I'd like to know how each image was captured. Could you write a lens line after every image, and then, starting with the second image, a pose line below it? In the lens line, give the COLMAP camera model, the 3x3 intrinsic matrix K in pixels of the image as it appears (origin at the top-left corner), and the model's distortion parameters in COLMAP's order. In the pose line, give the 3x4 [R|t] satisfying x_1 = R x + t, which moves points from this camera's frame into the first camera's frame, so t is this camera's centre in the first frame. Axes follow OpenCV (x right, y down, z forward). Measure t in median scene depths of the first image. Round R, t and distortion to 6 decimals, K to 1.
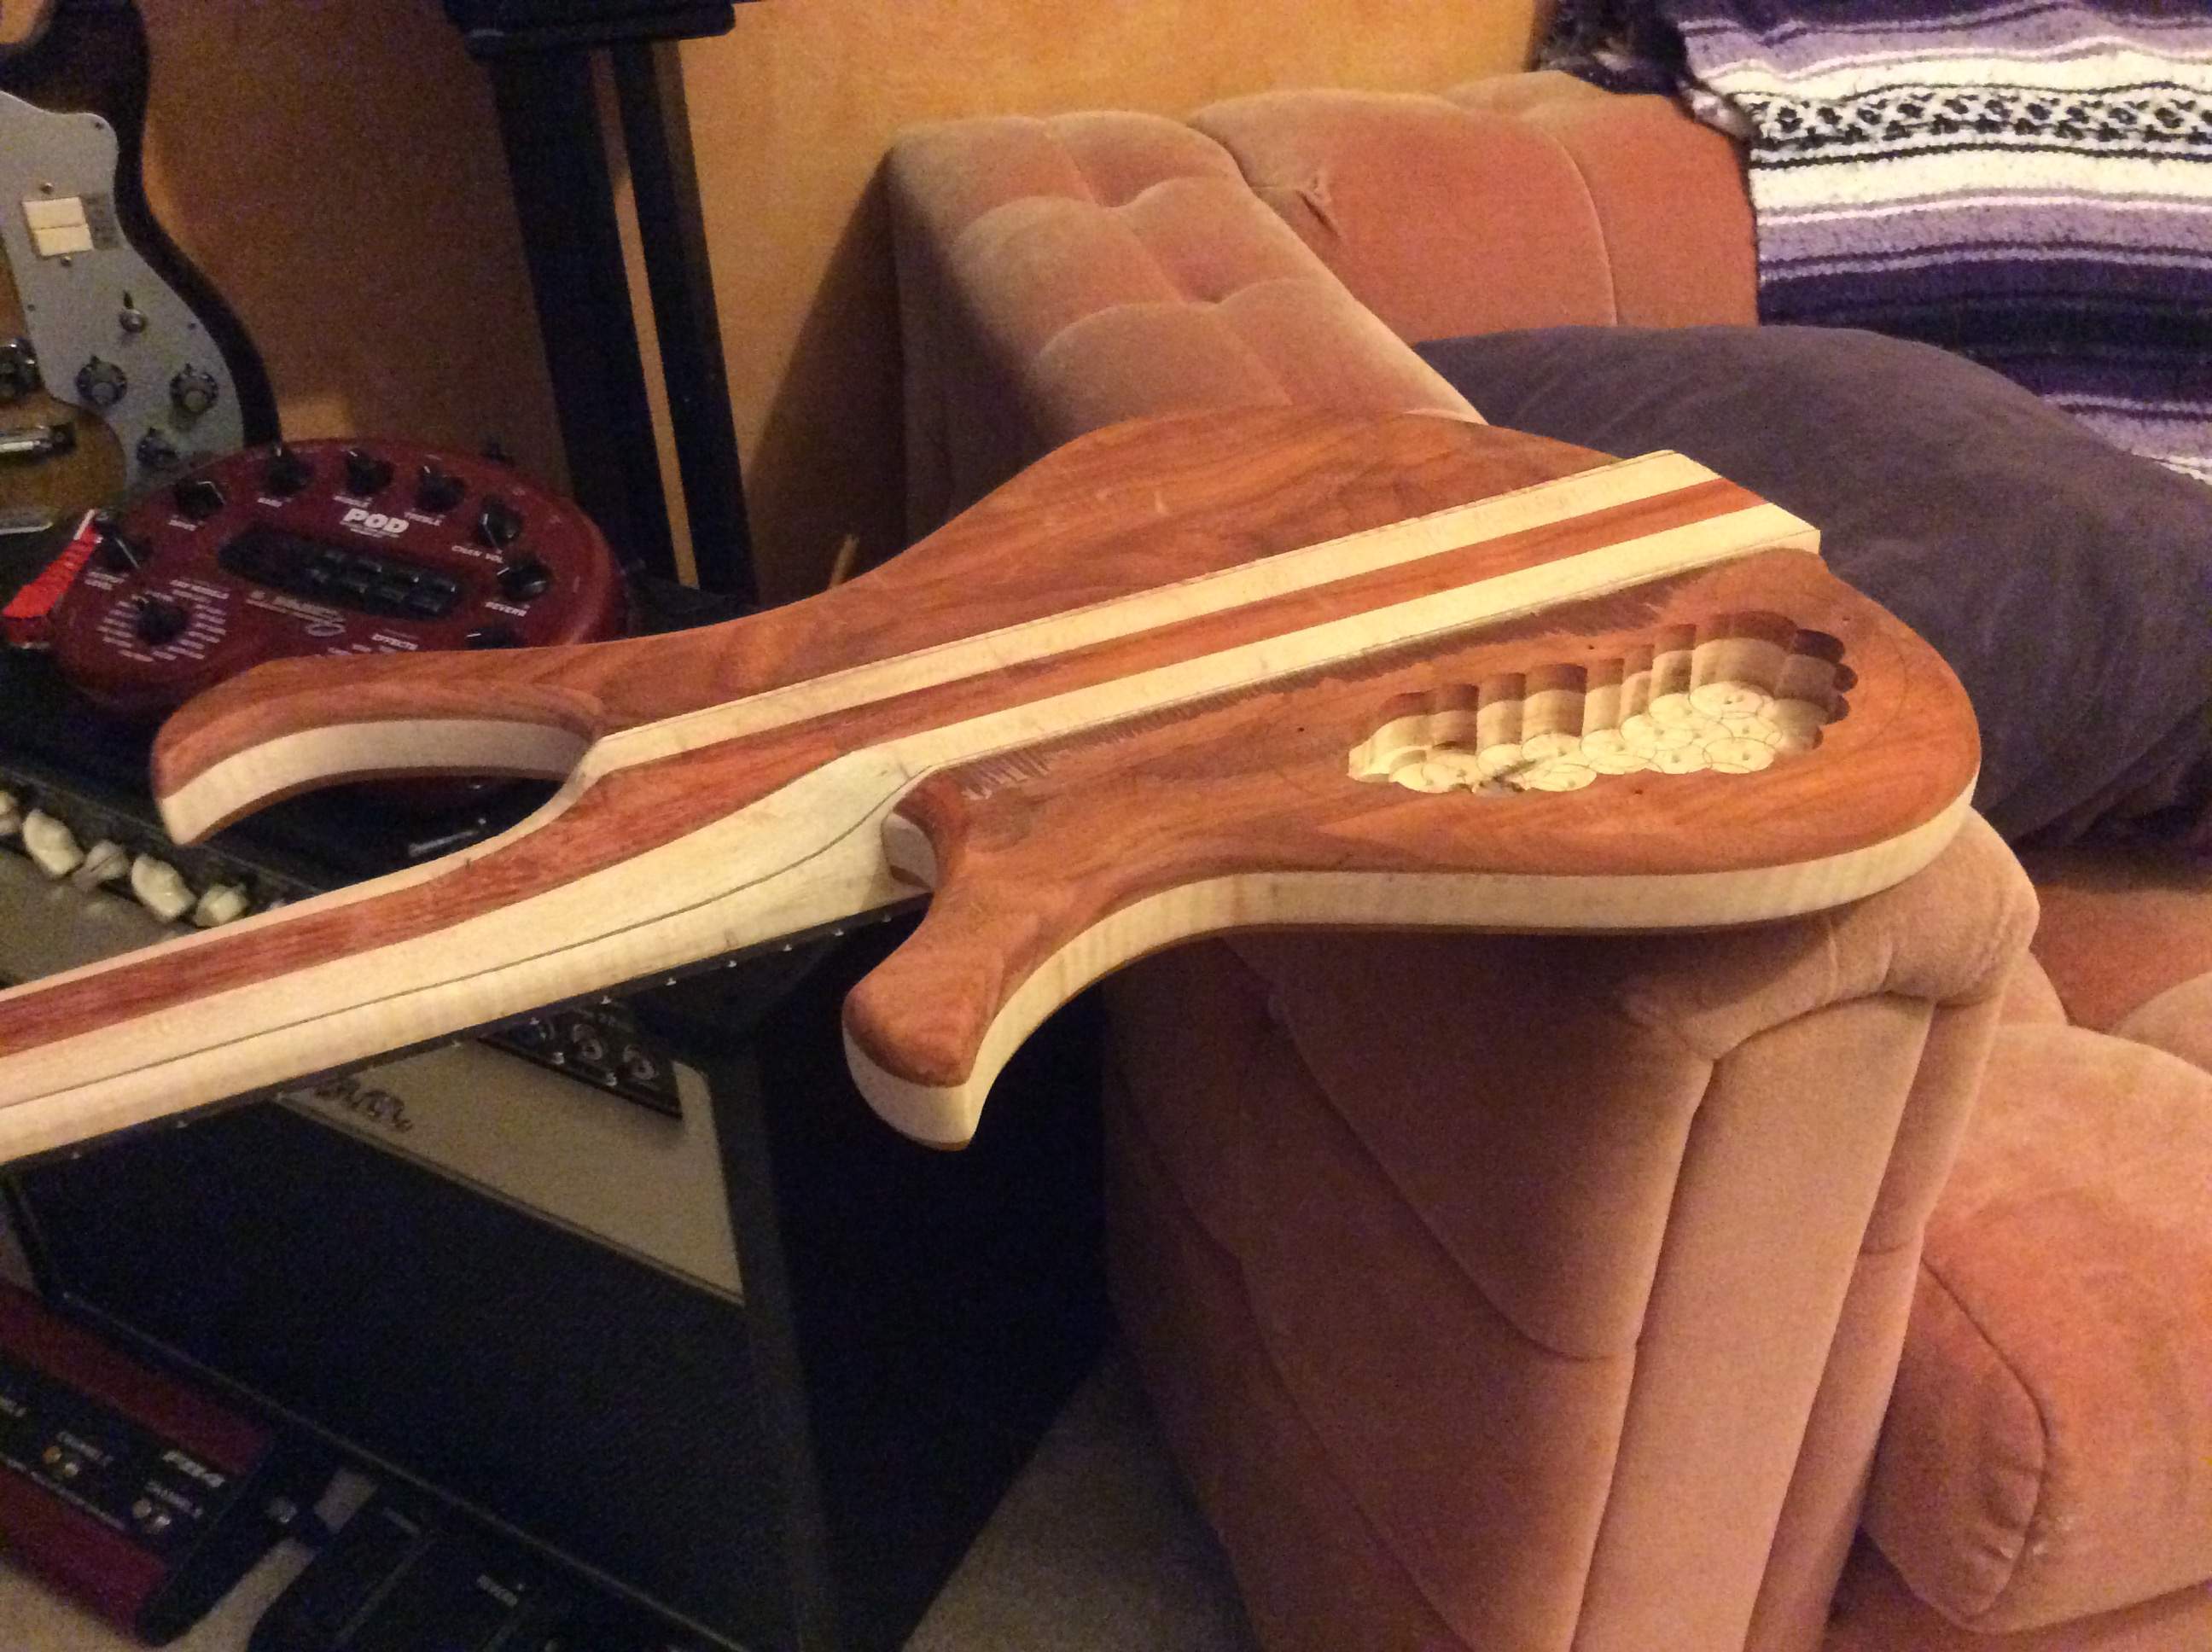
lens RADIAL K [[2097.0, 0, 1105.0], [0, 2097.0, 773.8], [0, 0, 1]] dist [-0.040135, -0.004404]
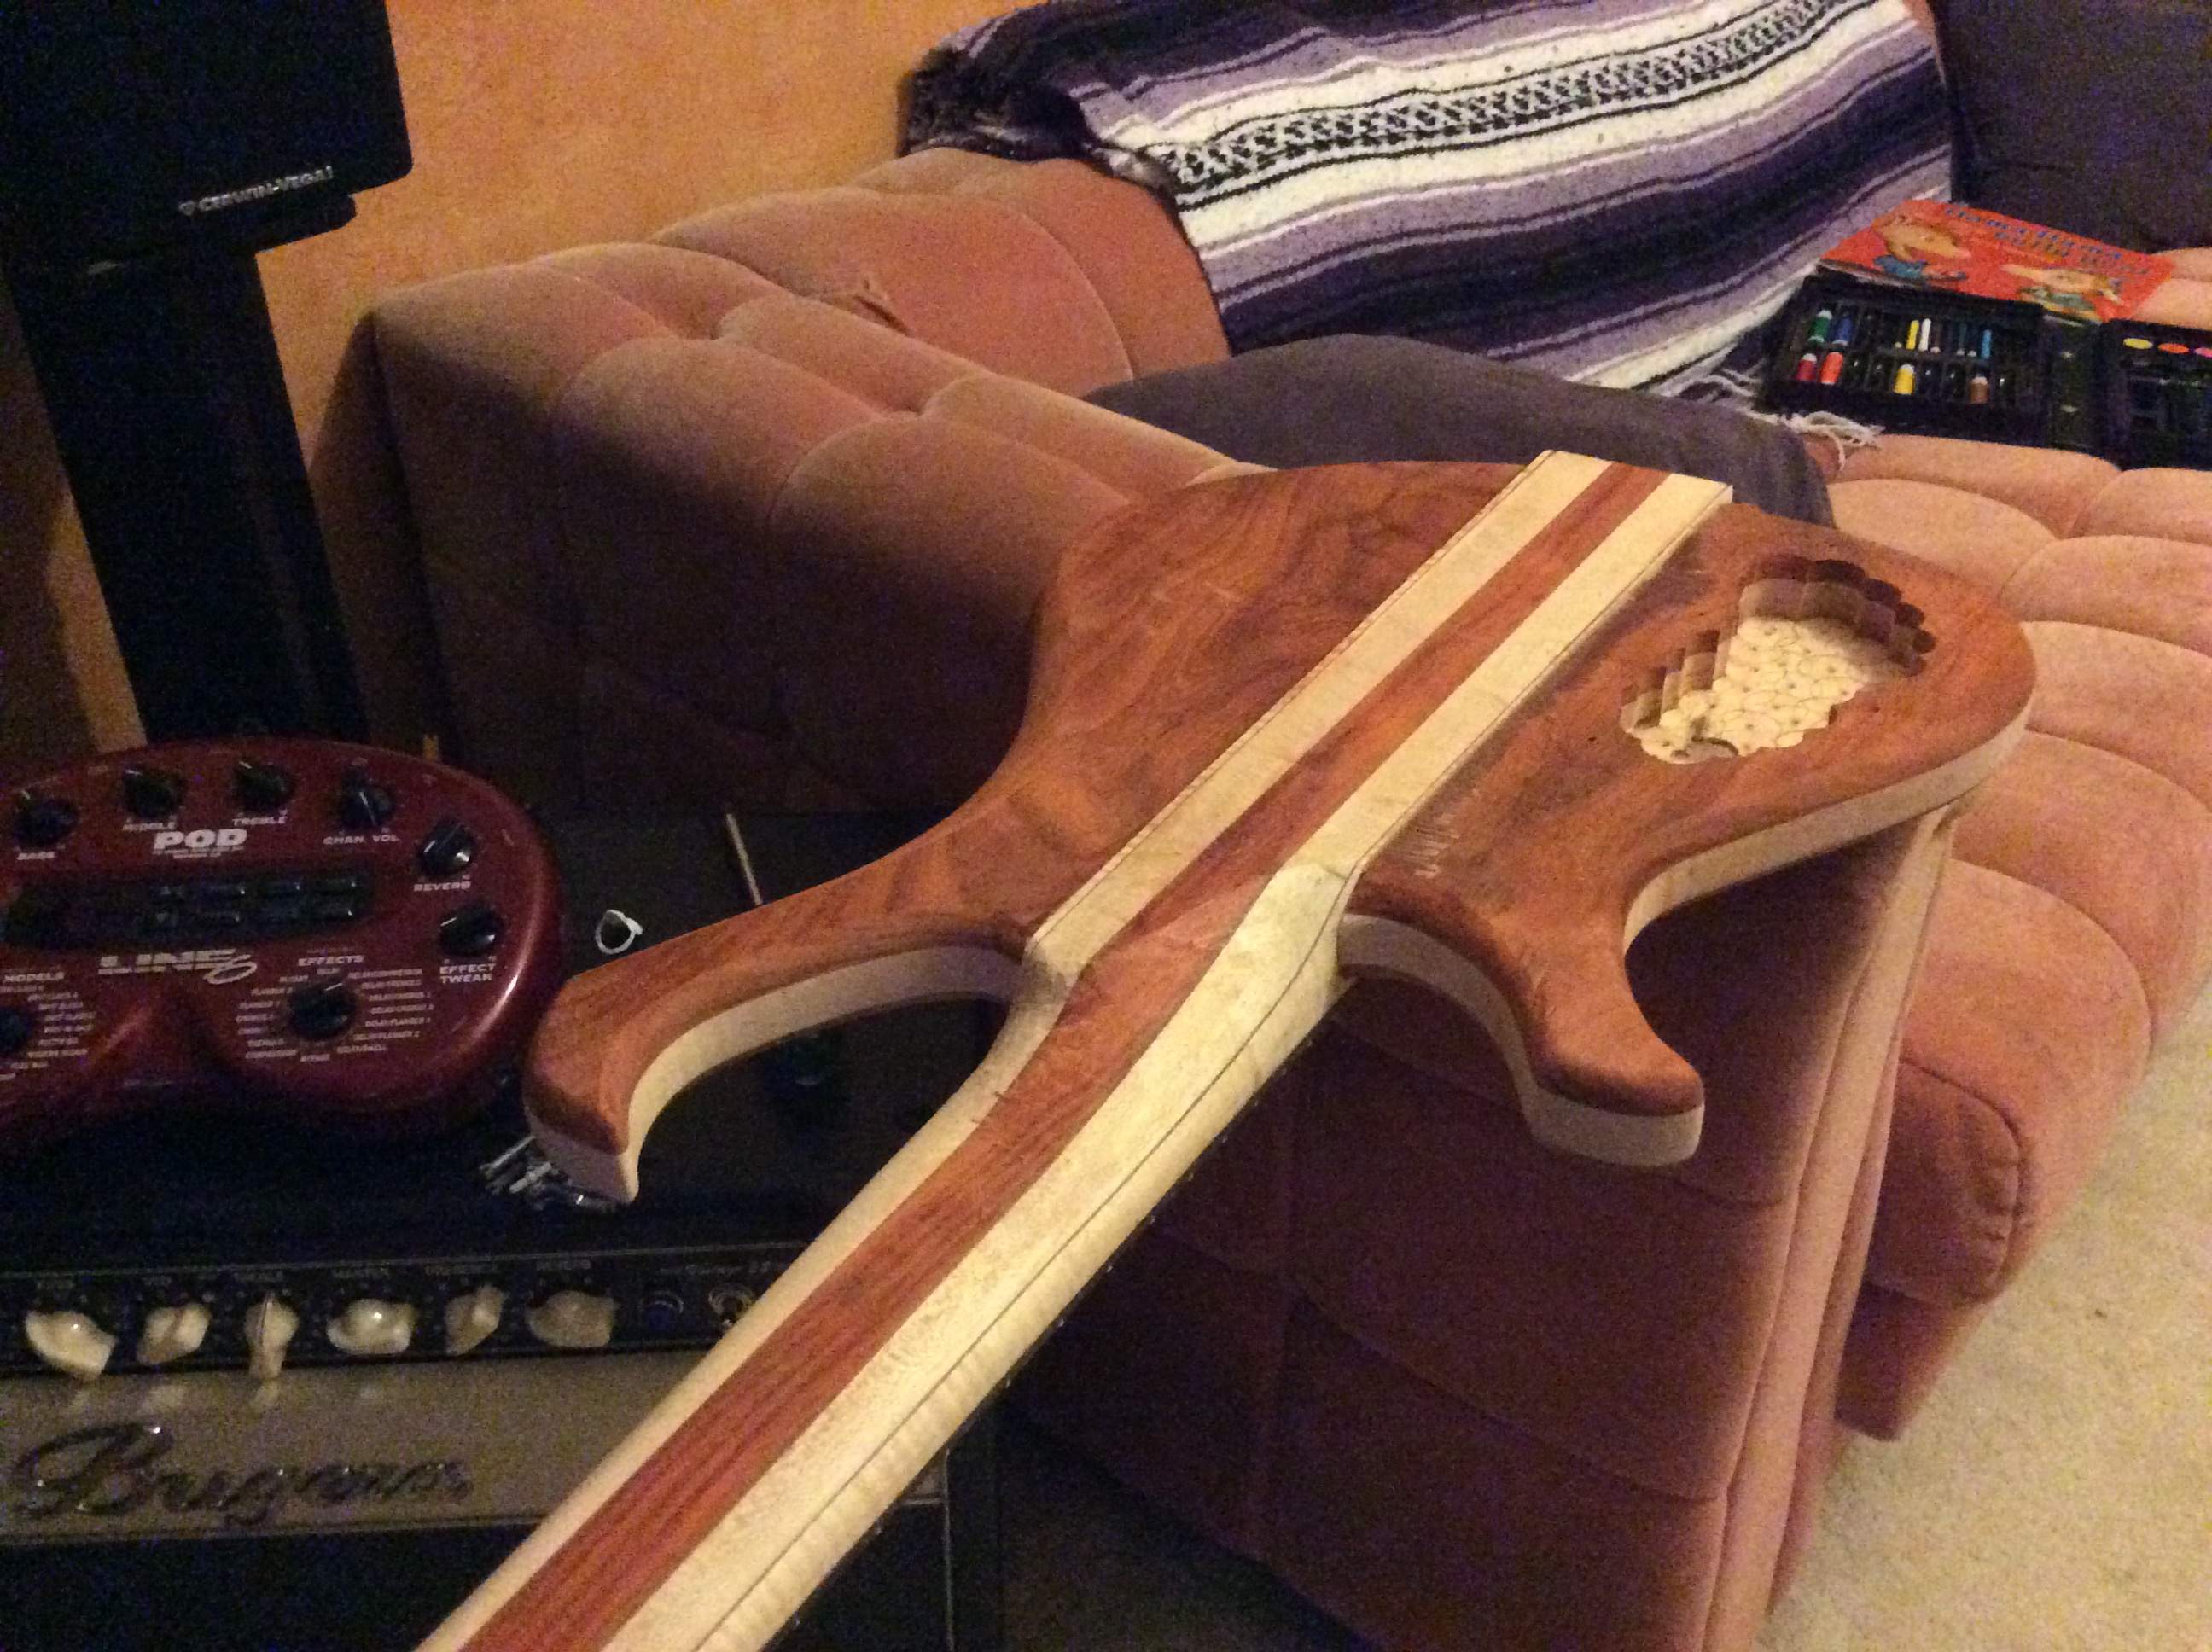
lens RADIAL K [[2033.5, 0, 1106.0], [0, 2033.5, 826.0], [0, 0, 1]] dist [-0.003283, -0.013950]
pose [[0.847472, -0.278277, 0.452054, -0.304677], [0.278388, 0.958068, 0.067872, -0.059173], [-0.451985, 0.068327, 0.889405, 0.068448]]
